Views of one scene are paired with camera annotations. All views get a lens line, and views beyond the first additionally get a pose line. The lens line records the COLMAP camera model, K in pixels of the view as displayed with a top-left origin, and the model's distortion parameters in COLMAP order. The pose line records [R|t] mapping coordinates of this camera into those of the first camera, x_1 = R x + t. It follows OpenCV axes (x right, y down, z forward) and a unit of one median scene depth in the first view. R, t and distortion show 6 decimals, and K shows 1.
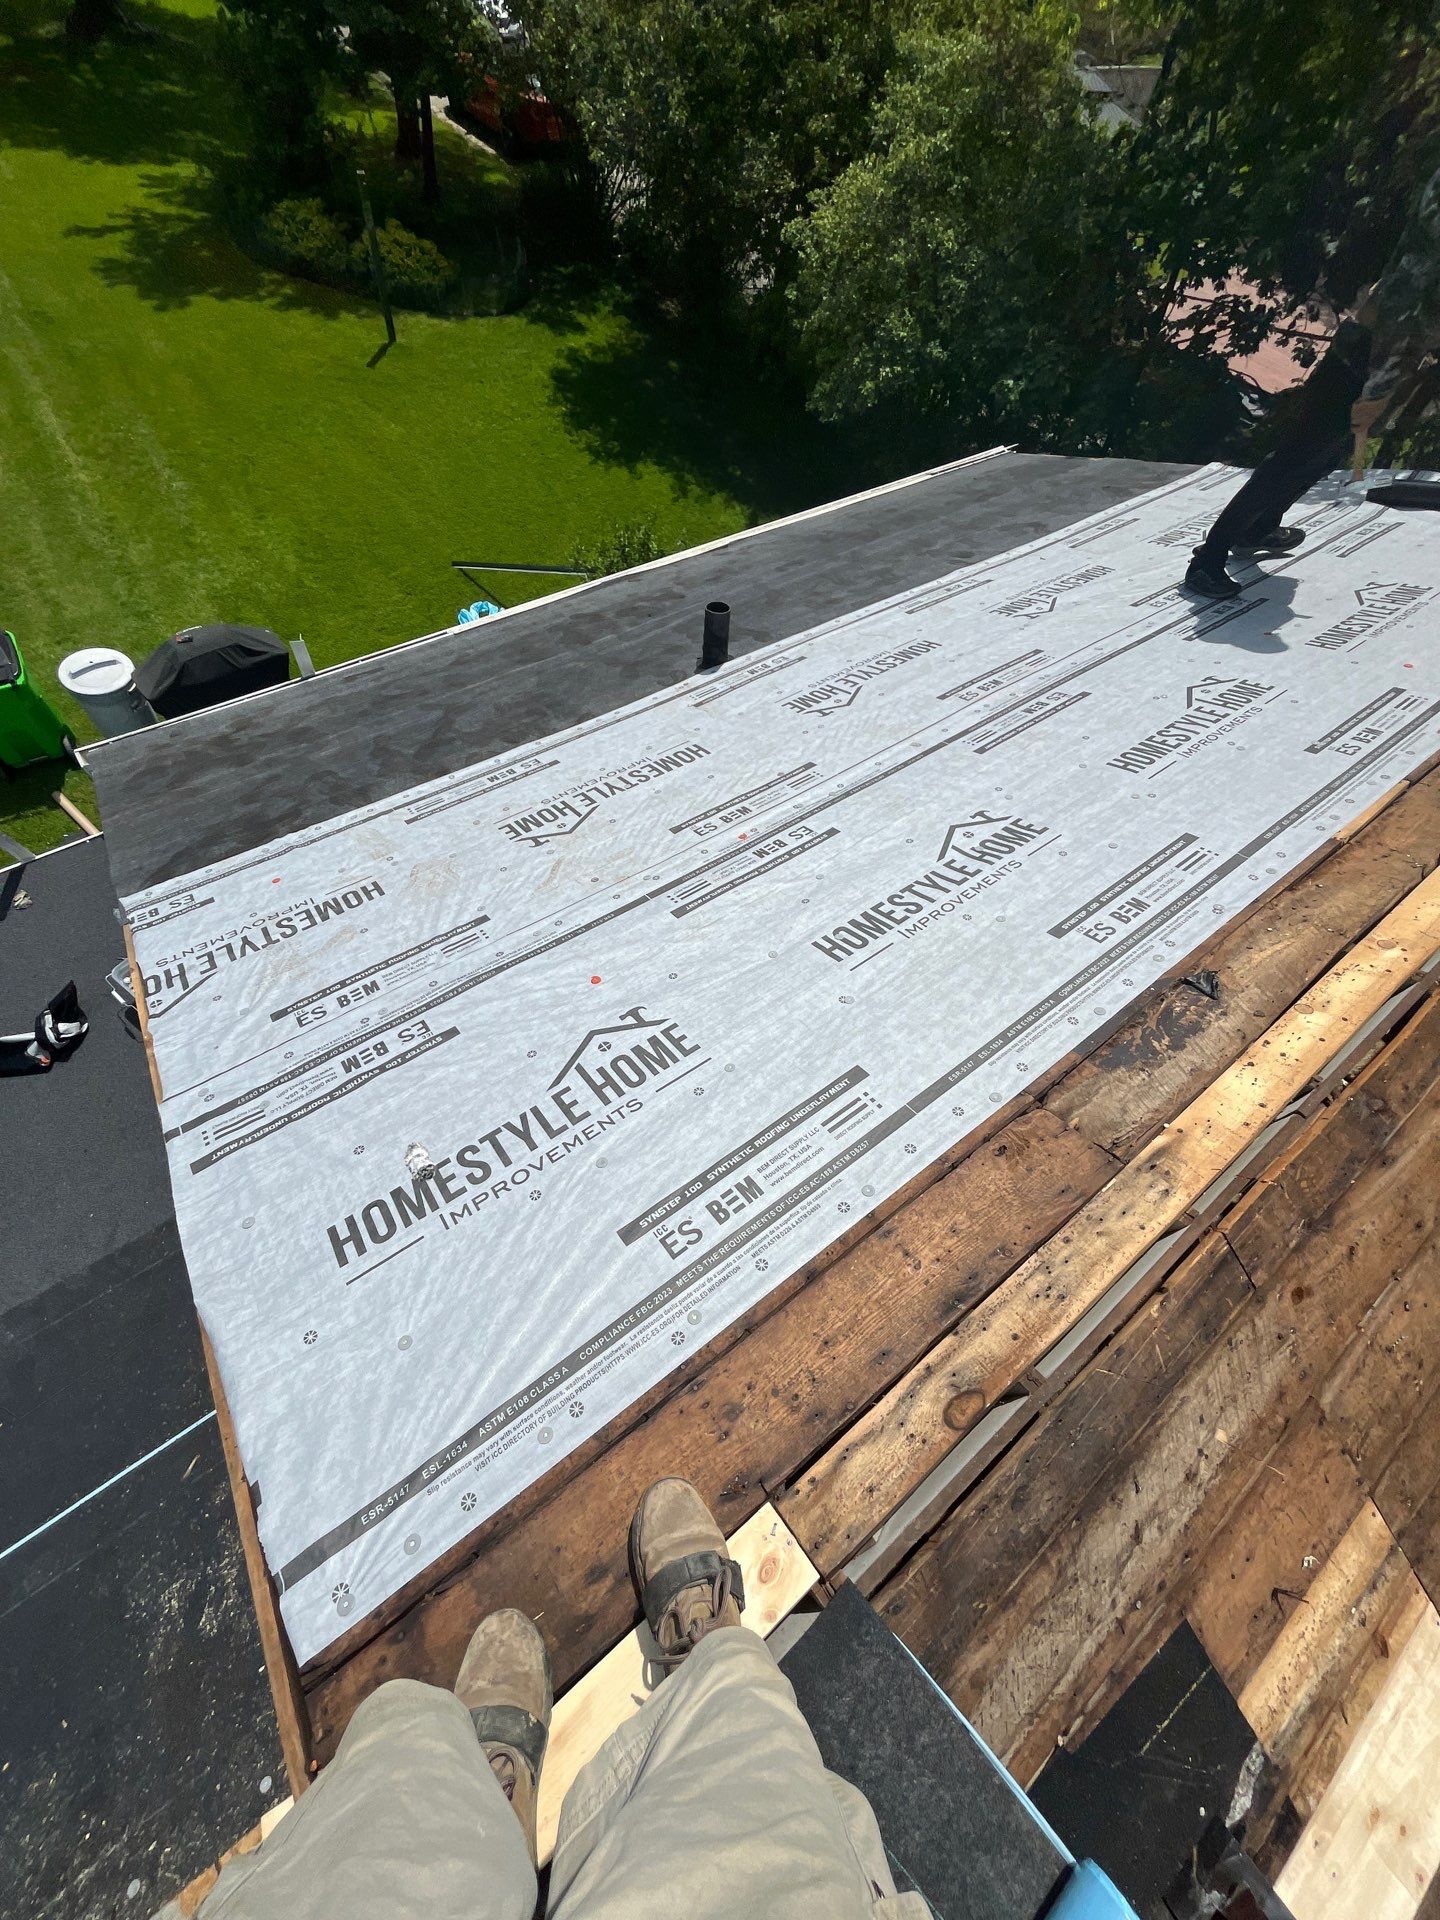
lens RADIAL K [[783.9, 0, 720.2], [0, 783.9, 938.6], [0, 0, 1]] dist [-0.003945, 0.000086]
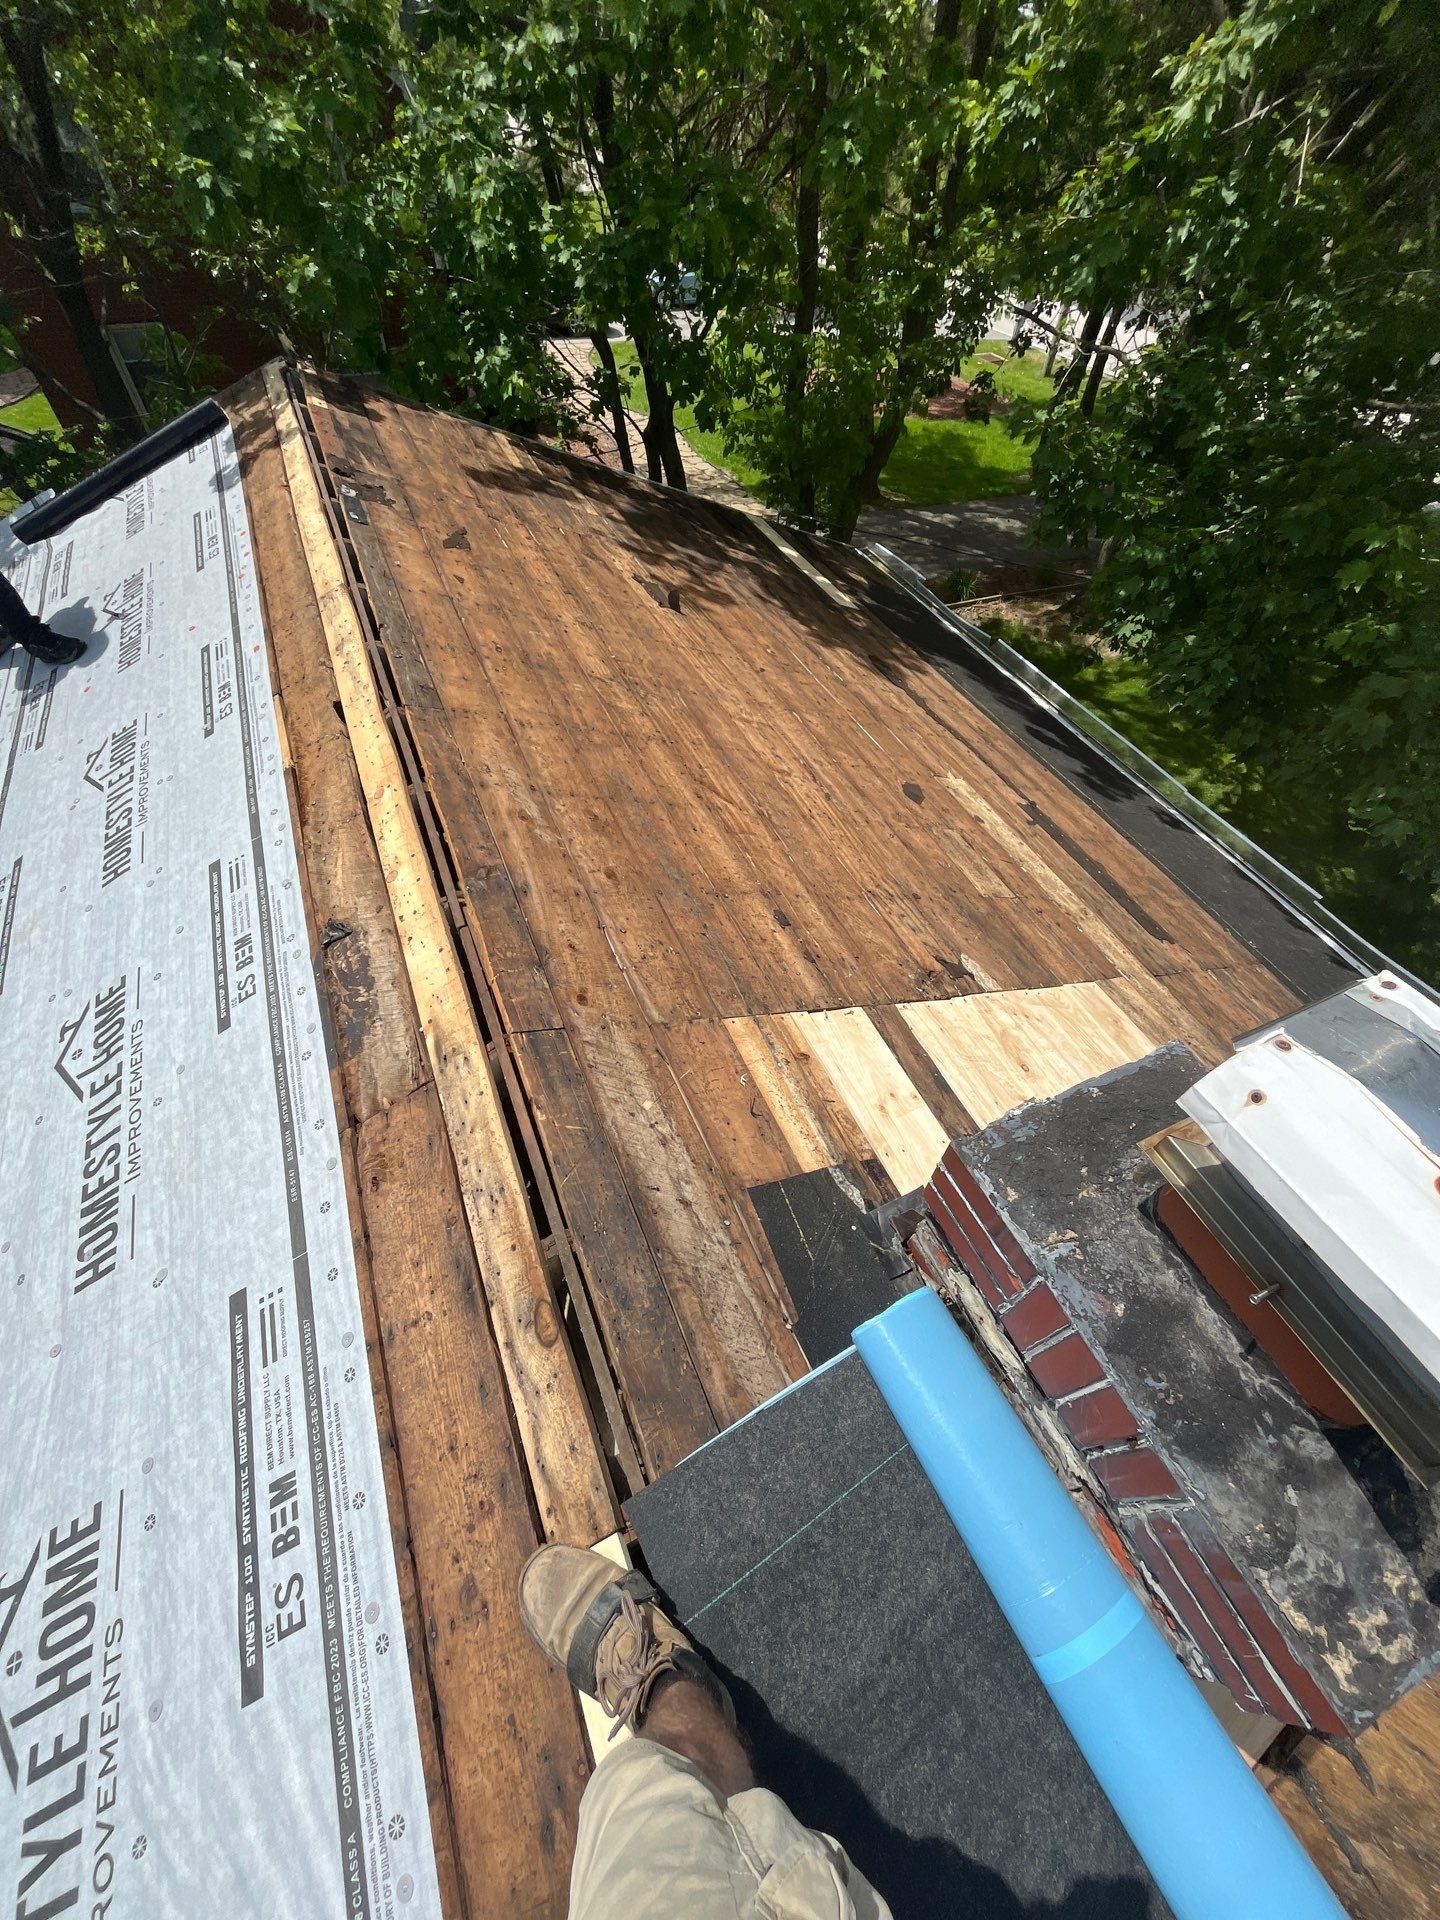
lens RADIAL K [[783.9, 0, 720.2], [0, 783.9, 938.6], [0, 0, 1]] dist [-0.003945, 0.000086]
pose [[0.221415, -0.808516, 0.545231, 0.147500], [0.823005, 0.454844, 0.340265, 0.136756], [-0.523105, 0.373388, 0.766122, -0.107774]]
